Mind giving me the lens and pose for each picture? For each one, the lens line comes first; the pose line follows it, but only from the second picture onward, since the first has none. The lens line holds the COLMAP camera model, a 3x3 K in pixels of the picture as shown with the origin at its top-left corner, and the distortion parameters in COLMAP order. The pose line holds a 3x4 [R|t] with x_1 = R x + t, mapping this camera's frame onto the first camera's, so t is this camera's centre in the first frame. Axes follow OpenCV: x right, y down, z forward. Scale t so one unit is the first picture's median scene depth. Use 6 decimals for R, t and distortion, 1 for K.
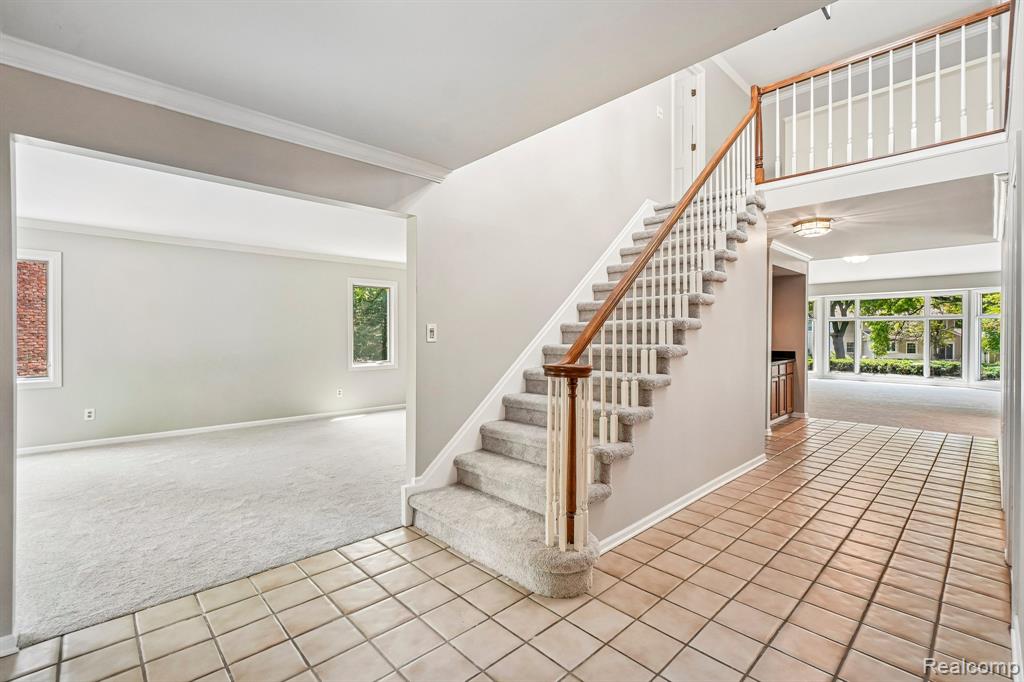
lens RADIAL K [[453.2, 0, 486.0], [0, 453.2, 335.8], [0, 0, 1]] dist [0.000086, 0.000481]
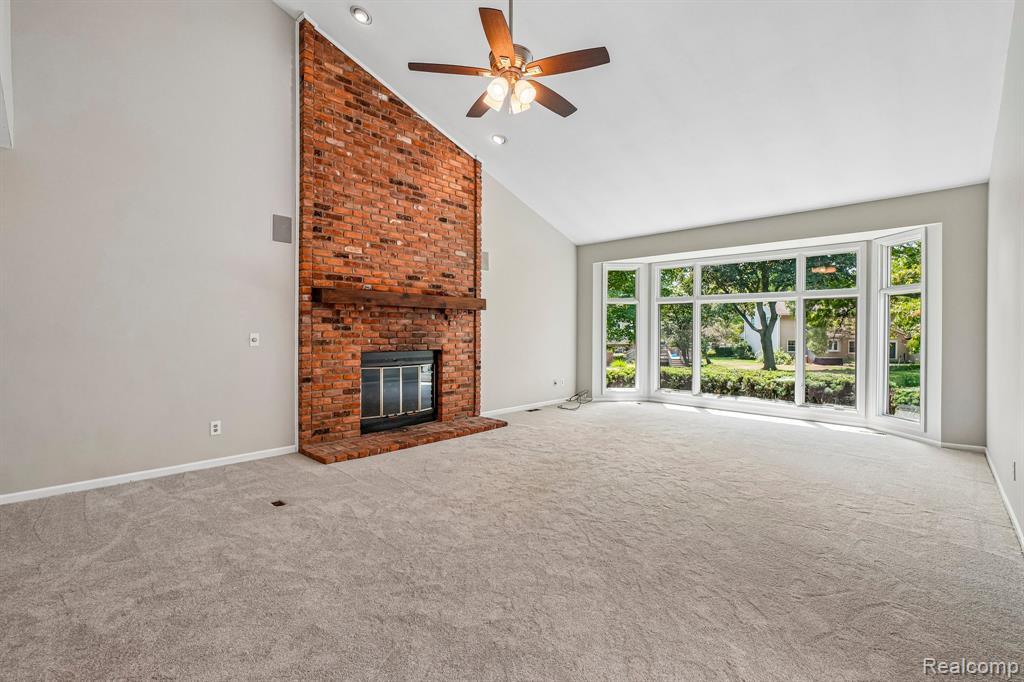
lens RADIAL K [[453.2, 0, 486.0], [0, 453.2, 335.8], [0, 0, 1]] dist [0.000086, 0.000481]
pose [[0.998574, 0.004687, 0.053184, 0.536327], [-0.005097, 0.999958, 0.007588, 0.005545], [-0.053146, -0.007848, 0.998556, 0.449848]]
